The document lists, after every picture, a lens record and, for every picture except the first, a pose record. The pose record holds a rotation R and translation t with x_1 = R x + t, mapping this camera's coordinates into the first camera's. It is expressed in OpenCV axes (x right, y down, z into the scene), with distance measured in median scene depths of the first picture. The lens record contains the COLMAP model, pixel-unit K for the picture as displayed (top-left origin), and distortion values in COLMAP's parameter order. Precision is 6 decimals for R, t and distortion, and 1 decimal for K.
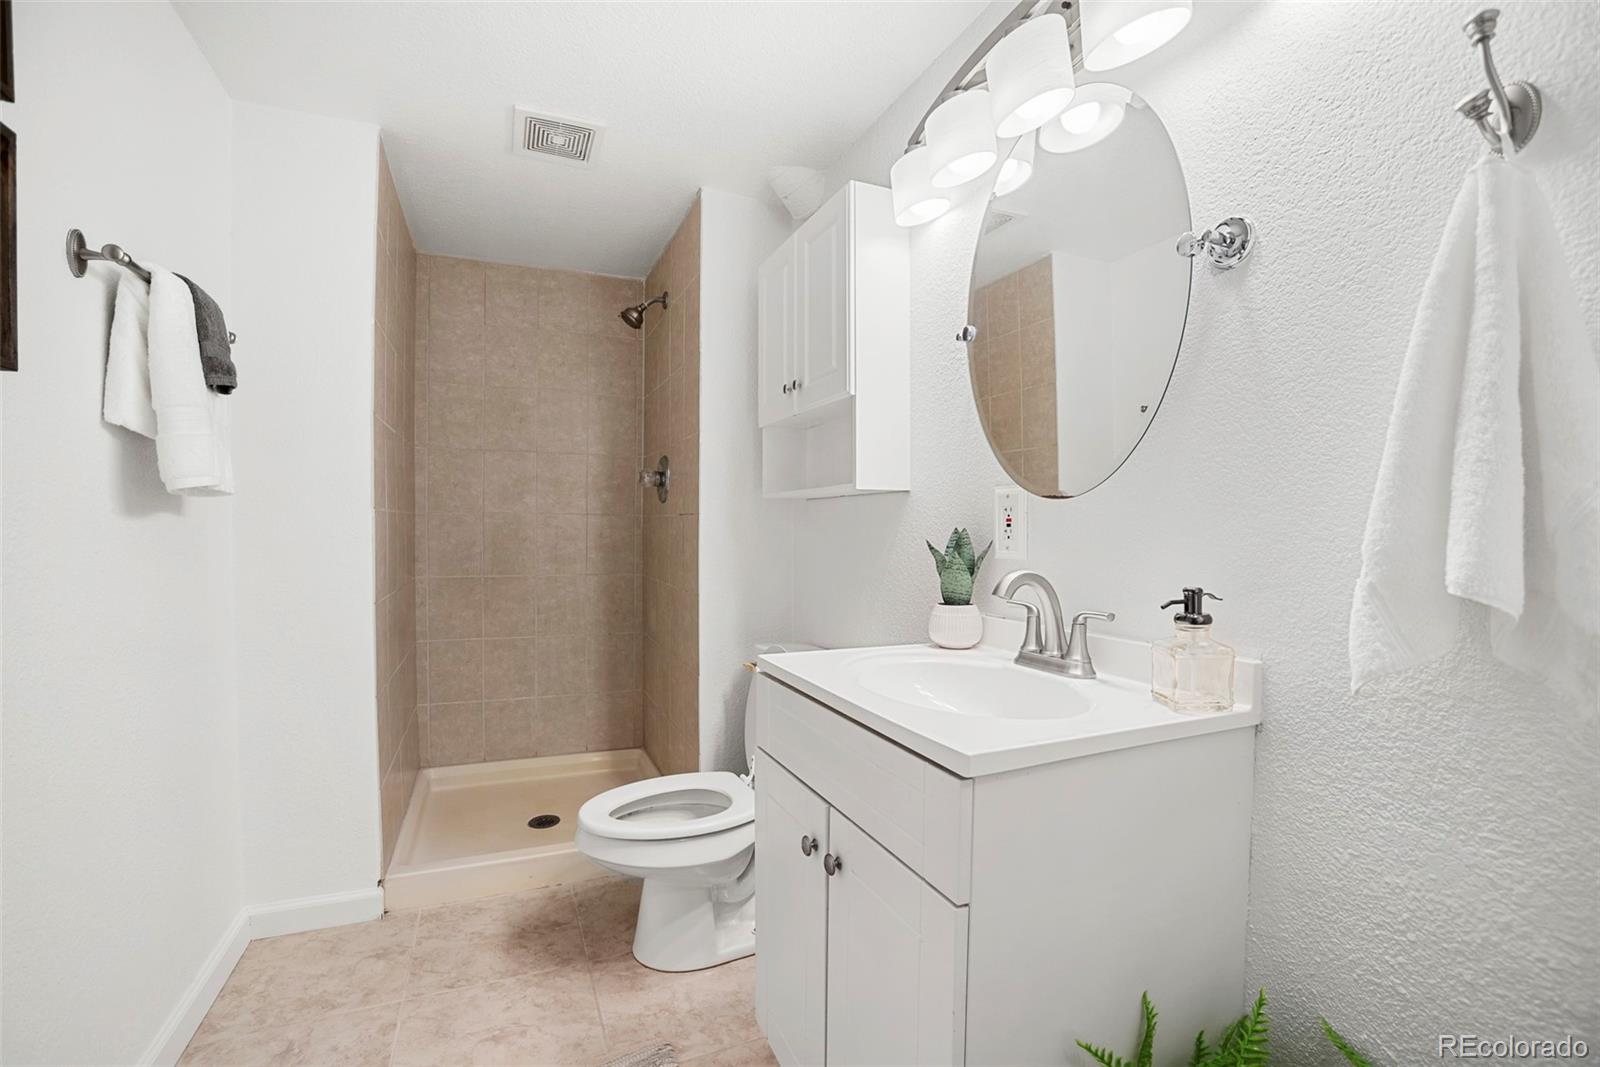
lens RADIAL K [[702.0, 0, 799.8], [0, 702.0, 533.7], [0, 0, 1]] dist [-0.050334, 0.013427]
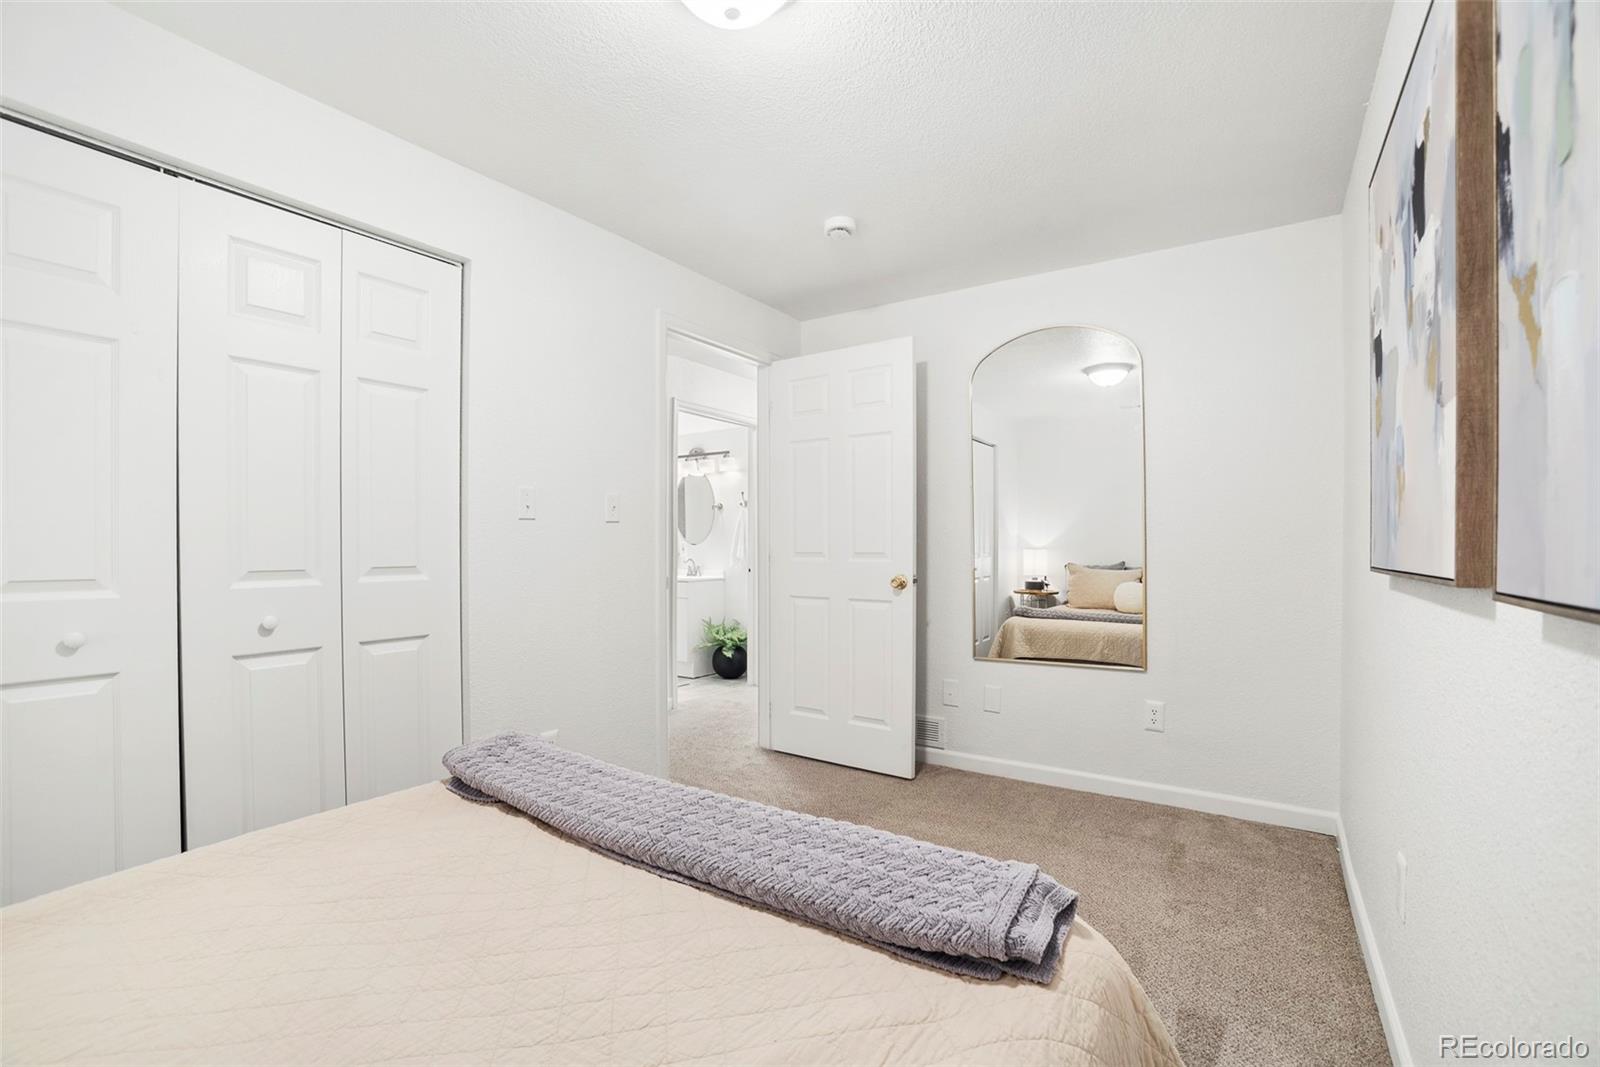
lens RADIAL K [[702.0, 0, 801.5], [0, 702.0, 542.6], [0, 0, 1]] dist [-0.050334, 0.013427]
pose [[0.828333, -0.009840, 0.560149, -2.637081], [0.013968, 0.999898, -0.003090, -0.056605], [-0.560061, 0.010384, 0.828386, -5.292707]]
